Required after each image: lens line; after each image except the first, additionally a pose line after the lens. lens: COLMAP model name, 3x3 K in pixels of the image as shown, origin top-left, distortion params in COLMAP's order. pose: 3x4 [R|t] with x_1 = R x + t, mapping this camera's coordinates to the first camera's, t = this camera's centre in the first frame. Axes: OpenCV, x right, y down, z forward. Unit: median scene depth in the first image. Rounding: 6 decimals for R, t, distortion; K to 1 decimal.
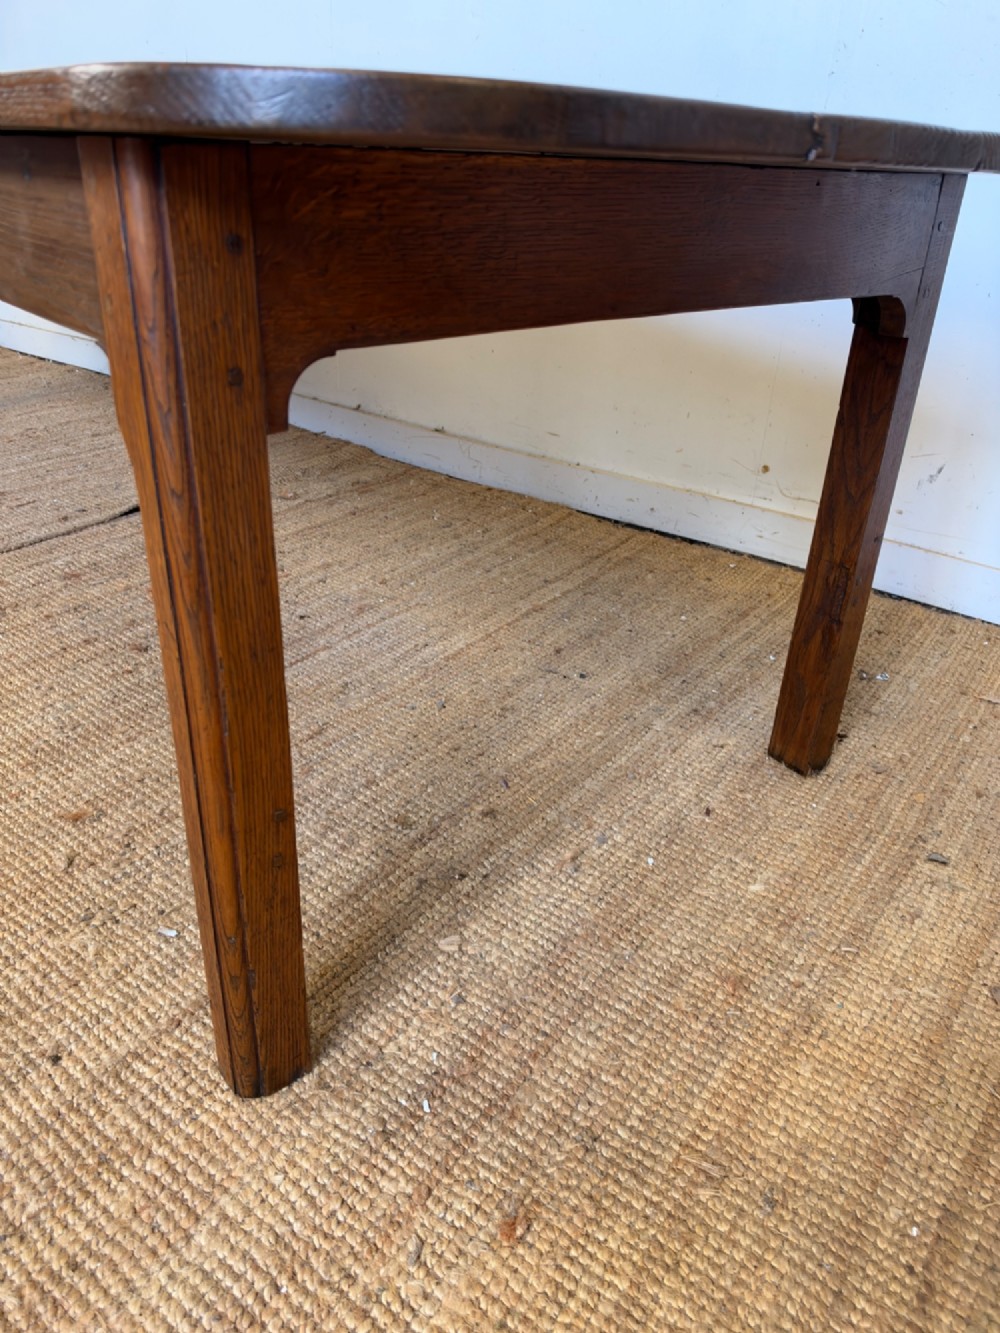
lens RADIAL K [[1010.4, 0, 490.3], [0, 1010.4, 662.3], [0, 0, 1]] dist [-0.016469, 0.010415]
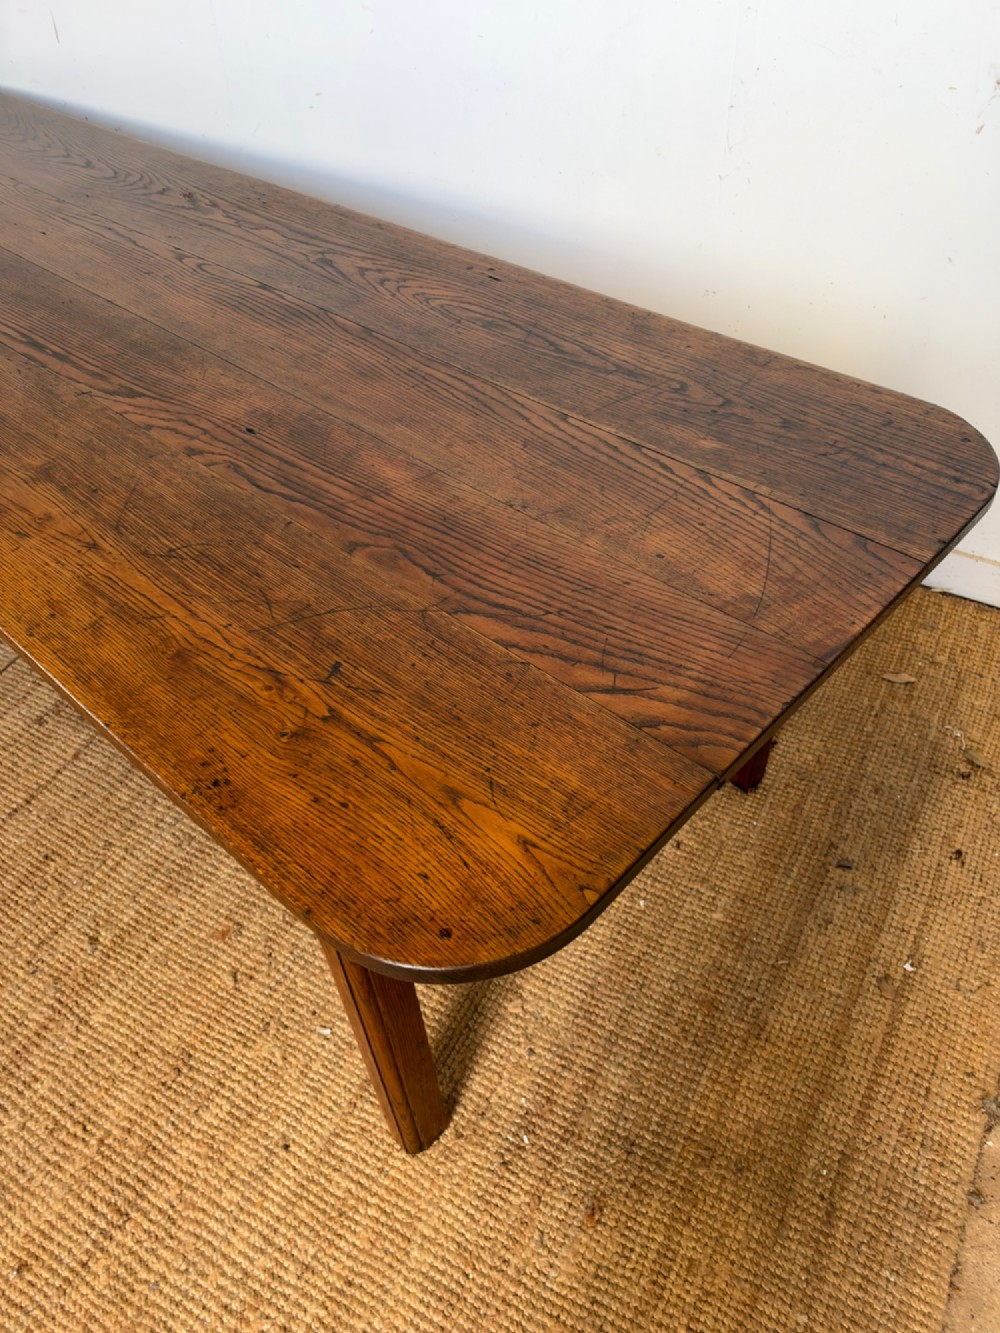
lens RADIAL K [[1010.4, 0, 495.9], [0, 1010.4, 688.4], [0, 0, 1]] dist [-0.016469, 0.010415]
pose [[0.987549, -0.156269, 0.018053, -0.026827], [0.143131, 0.940222, 0.309023, -0.718196], [-0.065265, -0.302591, 0.950883, -0.298887]]
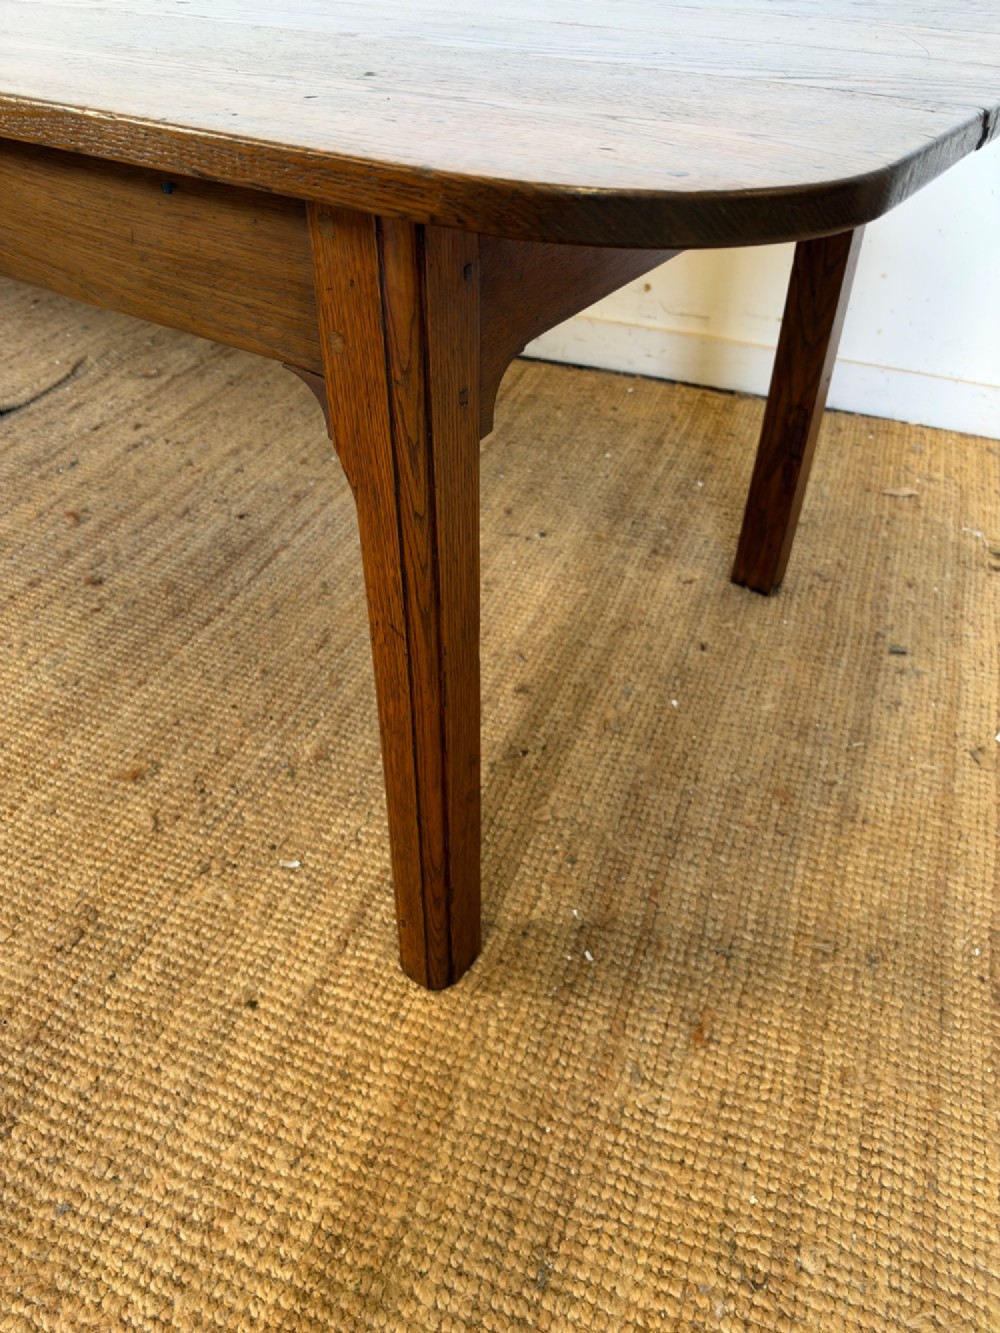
lens RADIAL K [[1010.4, 0, 513.0], [0, 1010.4, 683.6], [0, 0, 1]] dist [-0.016469, 0.010415]
pose [[0.960450, -0.199845, 0.193900, -0.304543], [0.152326, 0.960005, 0.234919, -0.152616], [-0.233092, -0.196092, 0.952479, -0.038598]]
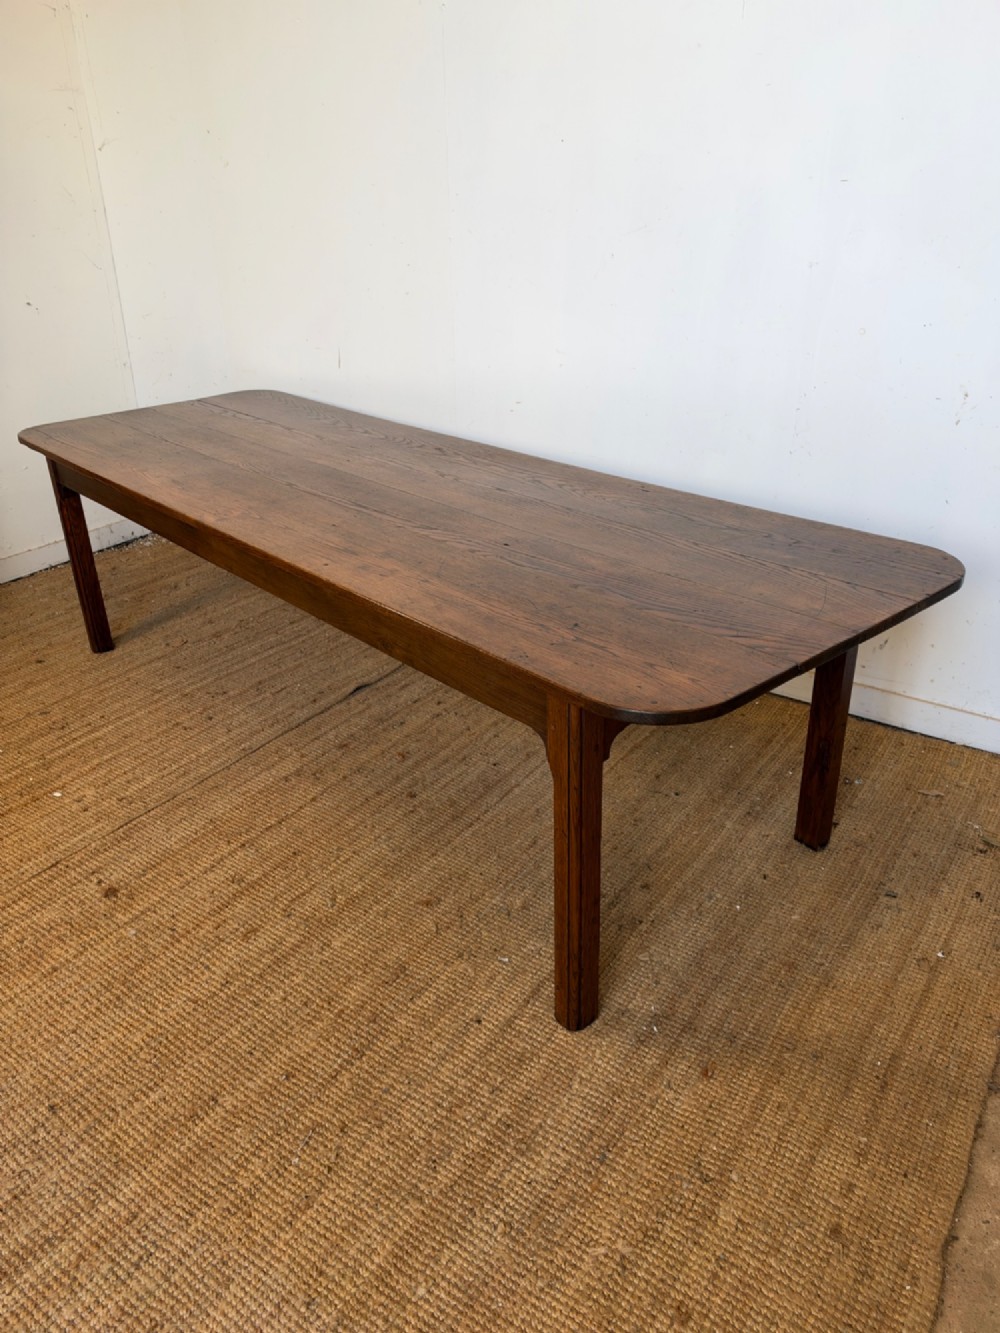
lens RADIAL K [[1010.4, 0, 497.8], [0, 1010.4, 650.0], [0, 0, 1]] dist [-0.016469, 0.010415]
pose [[0.997440, -0.071435, 0.003323, -0.343149], [0.071511, 0.996085, -0.051978, -0.282629], [0.000403, 0.052083, 0.998643, -1.193682]]
